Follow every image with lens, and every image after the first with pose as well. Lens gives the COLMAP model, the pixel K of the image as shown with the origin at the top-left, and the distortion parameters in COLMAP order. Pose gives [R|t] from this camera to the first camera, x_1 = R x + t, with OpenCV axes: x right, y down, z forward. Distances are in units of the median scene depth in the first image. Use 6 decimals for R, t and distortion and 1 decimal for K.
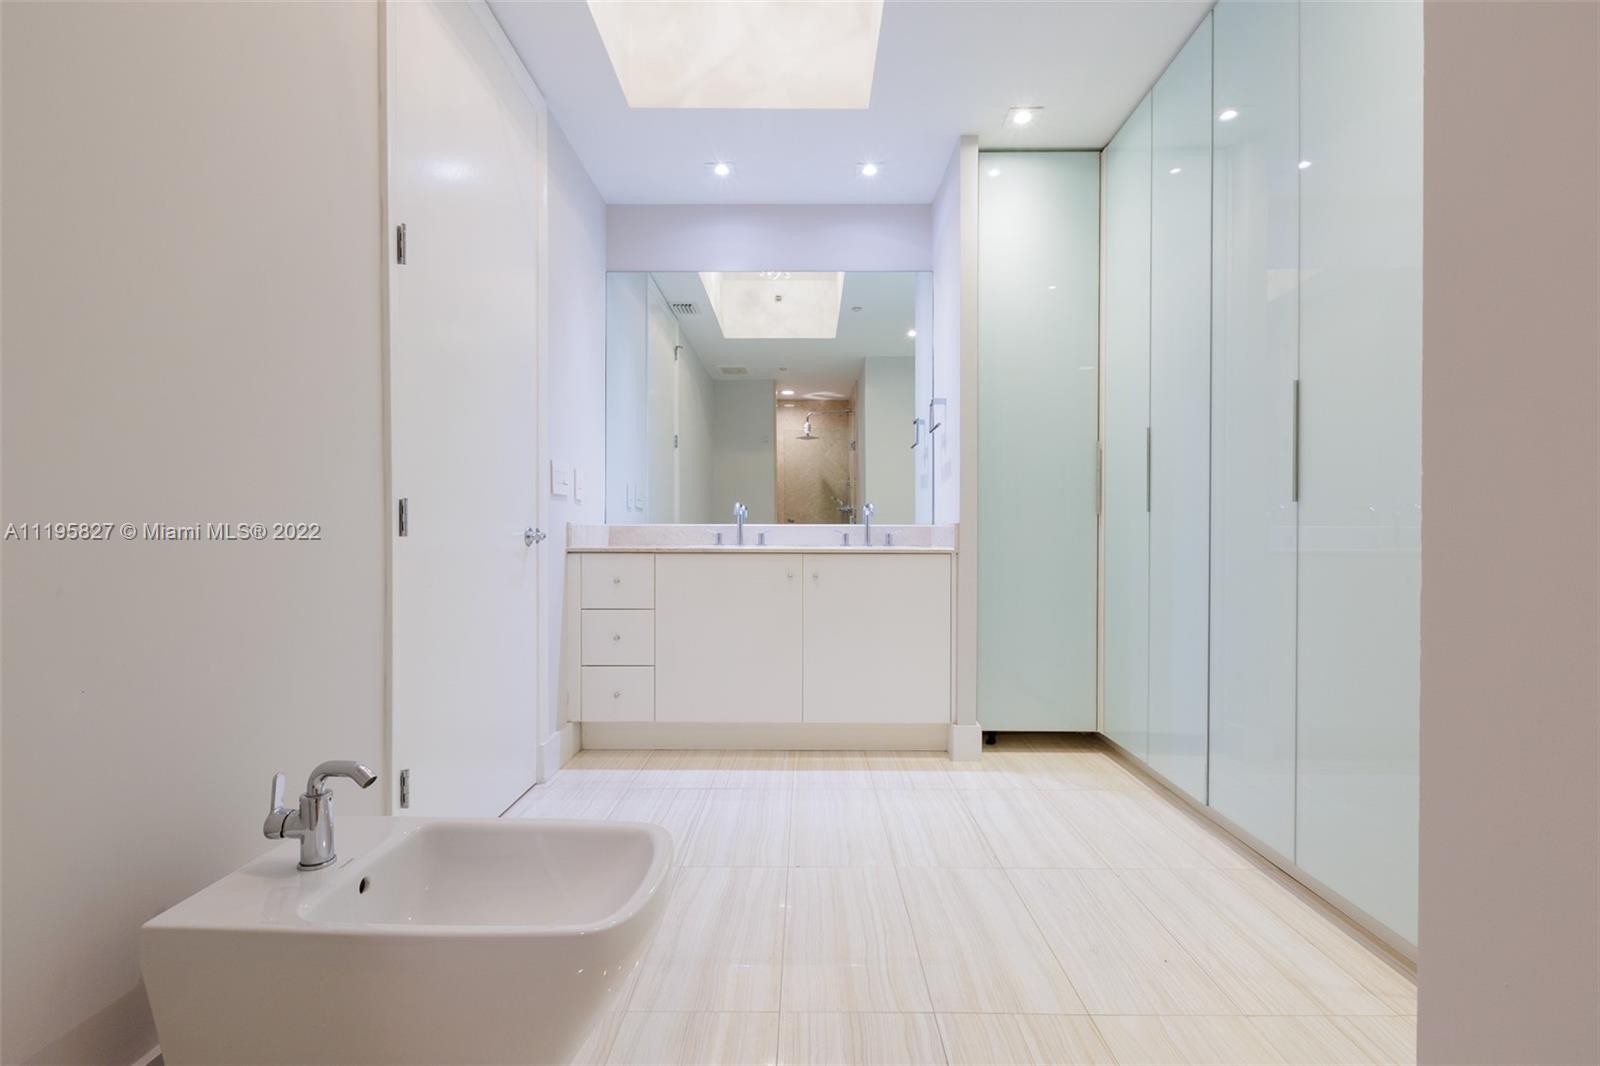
lens RADIAL K [[702.2, 0, 797.4], [0, 702.2, 534.5], [0, 0, 1]] dist [-0.002045, -0.000653]
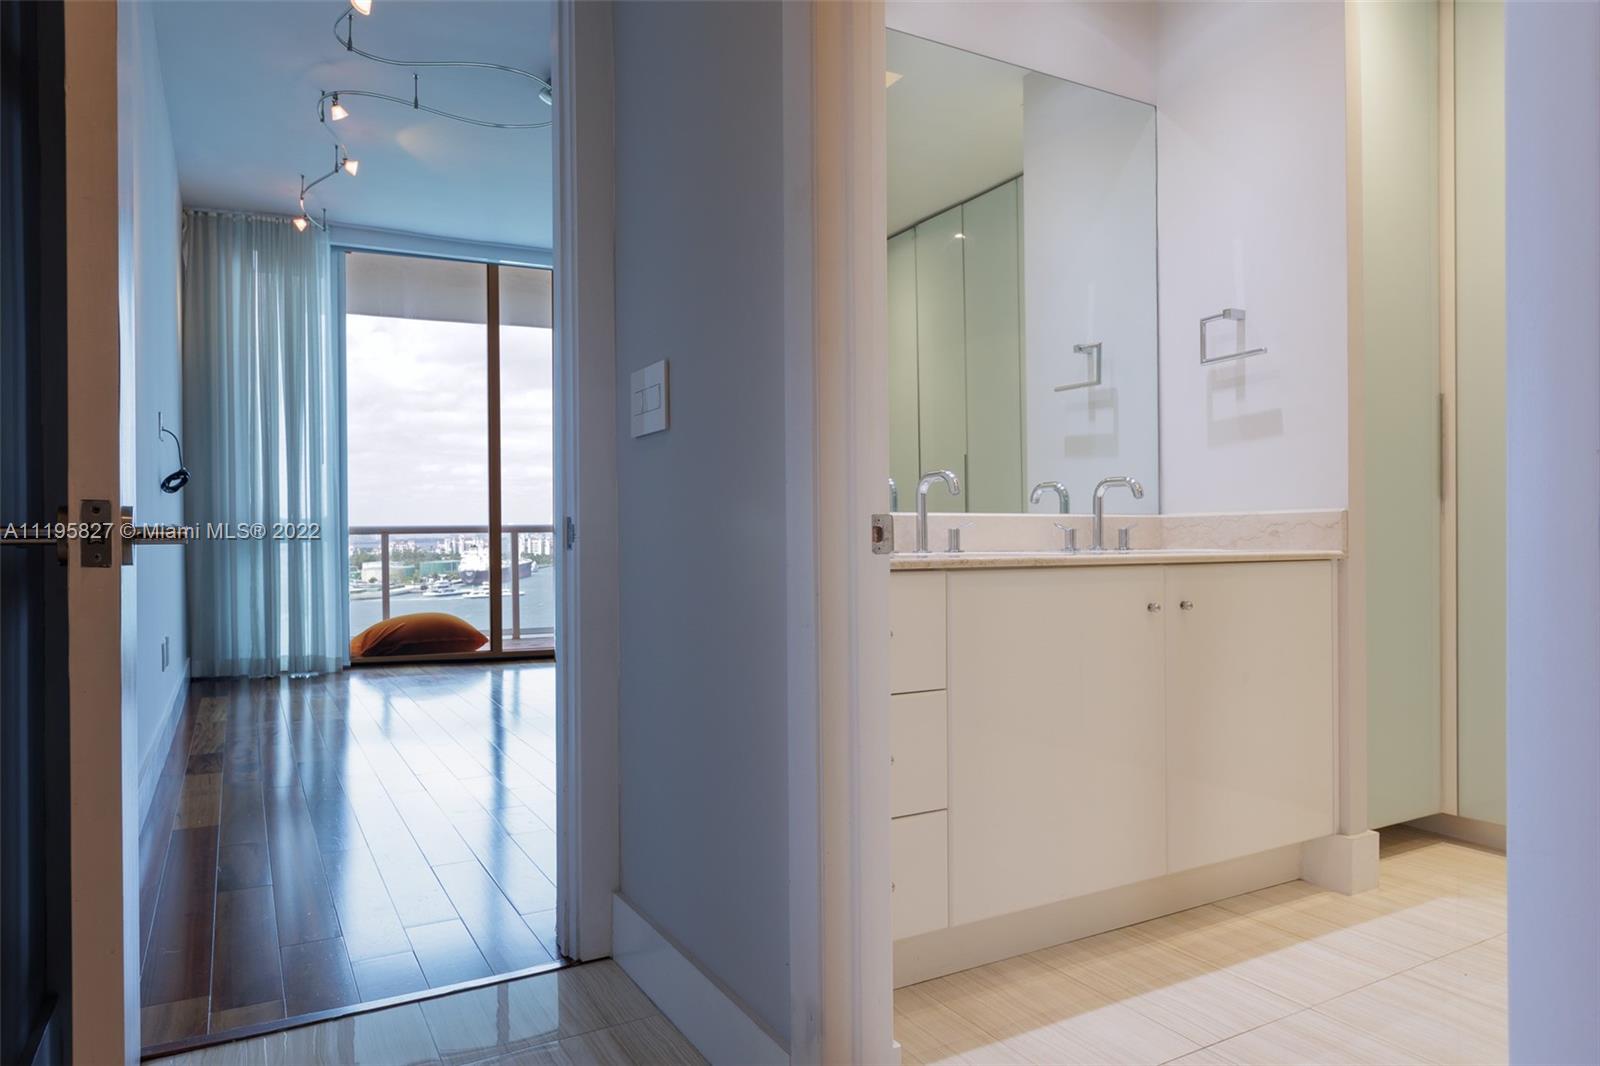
lens RADIAL K [[1003.3, 0, 800.0], [0, 1003.3, 533.0], [0, 0, 1]] dist [-0.001562, -0.001572]
pose [[0.870598, -0.006066, 0.491958, -0.625777], [0.008148, 0.999965, -0.002088, 0.001669], [-0.491928, 0.005826, 0.870616, 0.462820]]
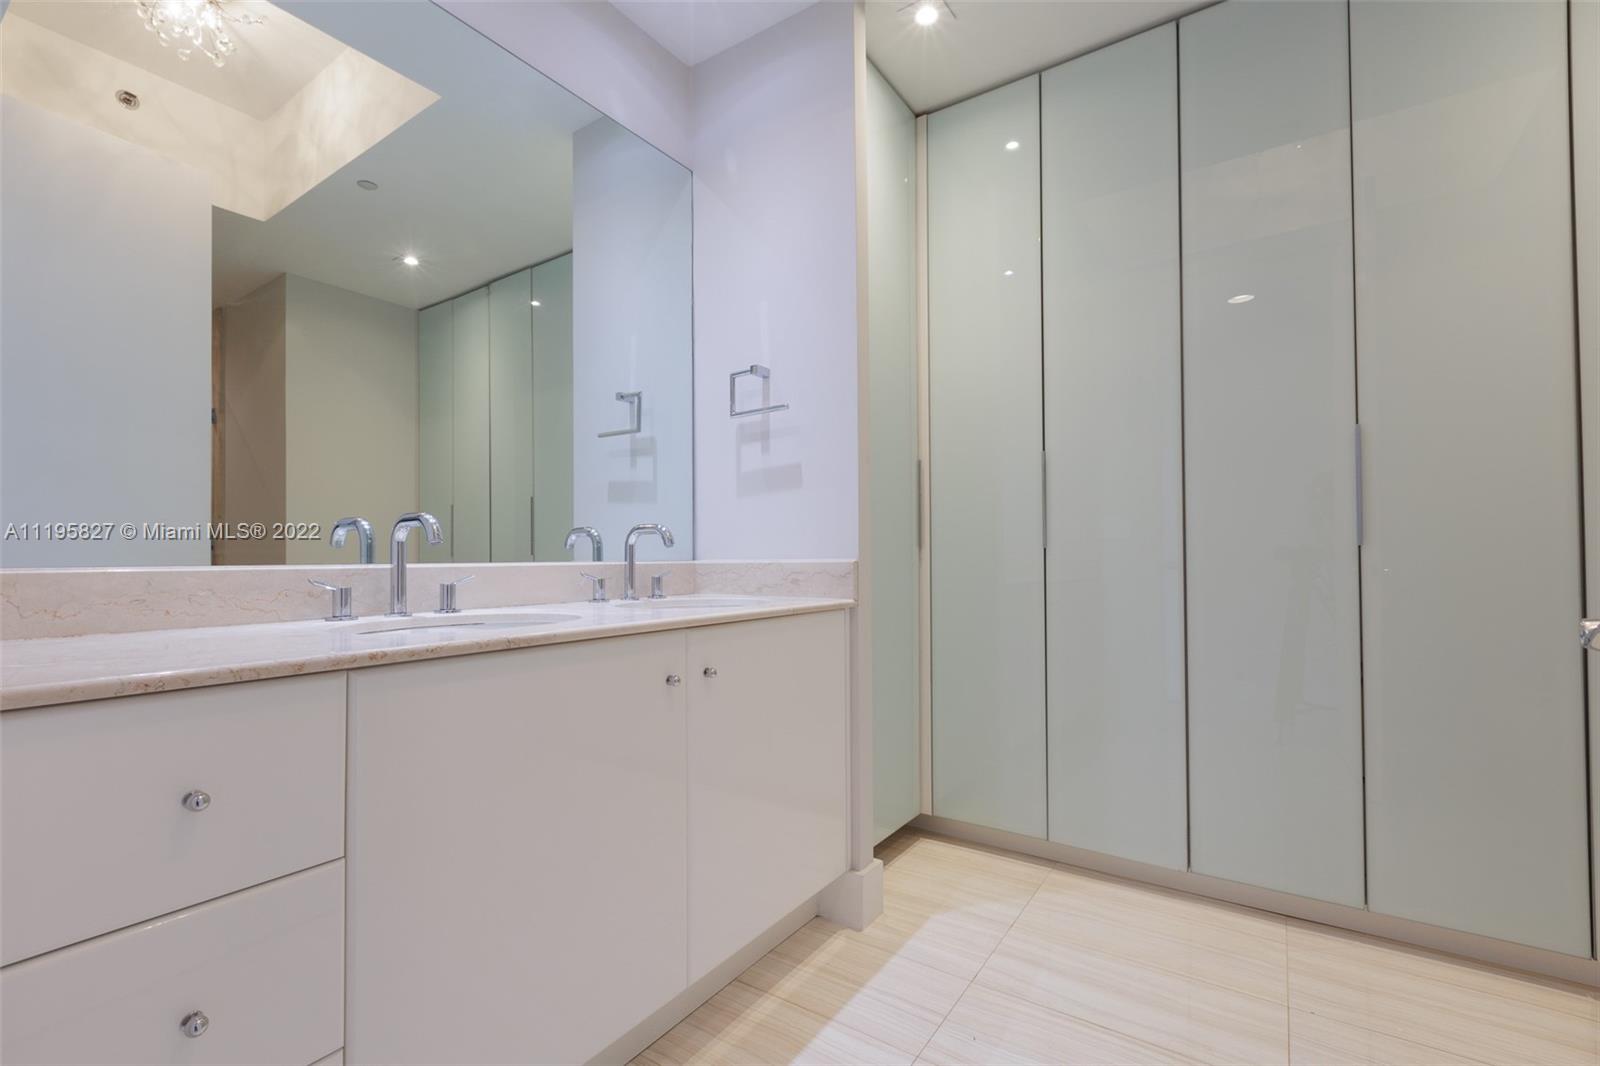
lens RADIAL K [[710.5, 0, 798.7], [0, 710.5, 538.8], [0, 0, 1]] dist [0.001307, 0.000117]
pose [[0.558275, 0.014211, 0.829534, -0.353271], [0.006945, 0.999738, -0.021800, -0.022878], [-0.829627, 0.017931, 0.558030, 0.669391]]
